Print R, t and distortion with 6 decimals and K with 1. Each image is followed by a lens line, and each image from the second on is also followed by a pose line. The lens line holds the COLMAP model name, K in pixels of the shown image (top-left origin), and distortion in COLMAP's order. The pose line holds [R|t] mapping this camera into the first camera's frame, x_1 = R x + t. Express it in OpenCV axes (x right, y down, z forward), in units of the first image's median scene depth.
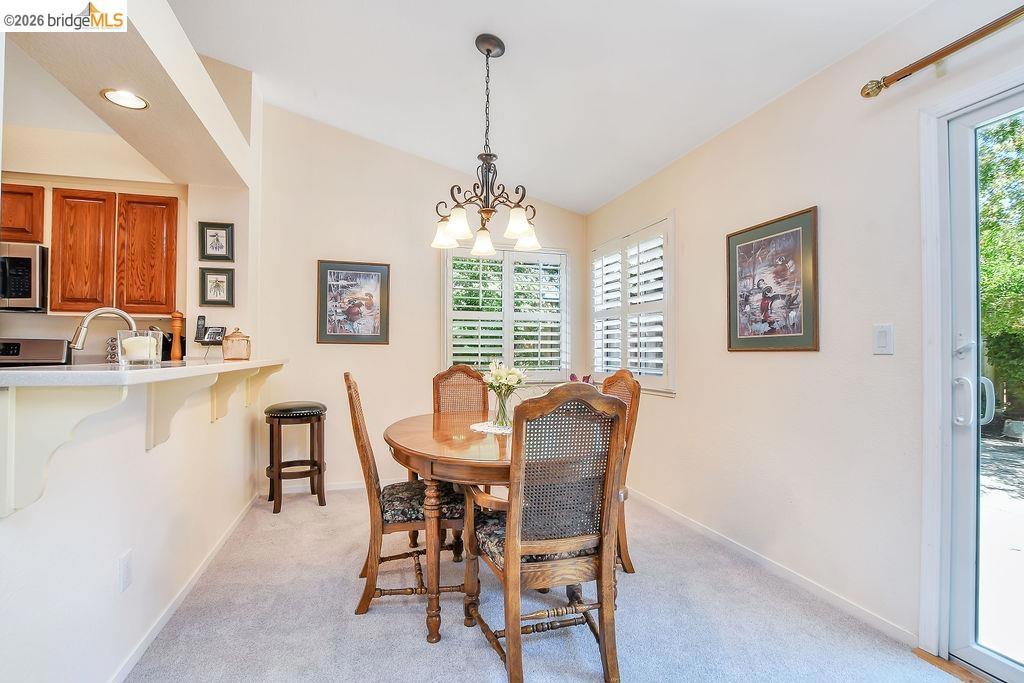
lens RADIAL K [[469.3, 0, 509.0], [0, 469.3, 349.8], [0, 0, 1]] dist [-0.024929, 0.001075]
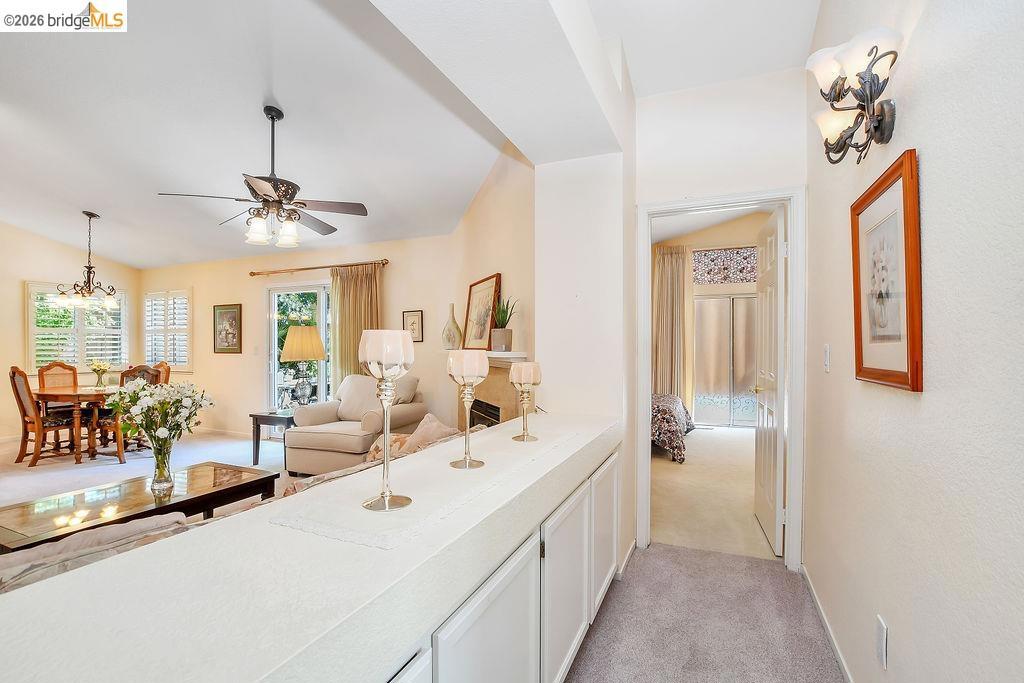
lens RADIAL K [[469.3, 0, 507.1], [0, 469.3, 347.2], [0, 0, 1]] dist [-0.024929, 0.001075]
pose [[0.658007, -0.006253, 0.752986, -0.289250], [-0.000343, 0.999963, 0.008603, -0.040533], [-0.753011, -0.005919, 0.657981, -1.437331]]
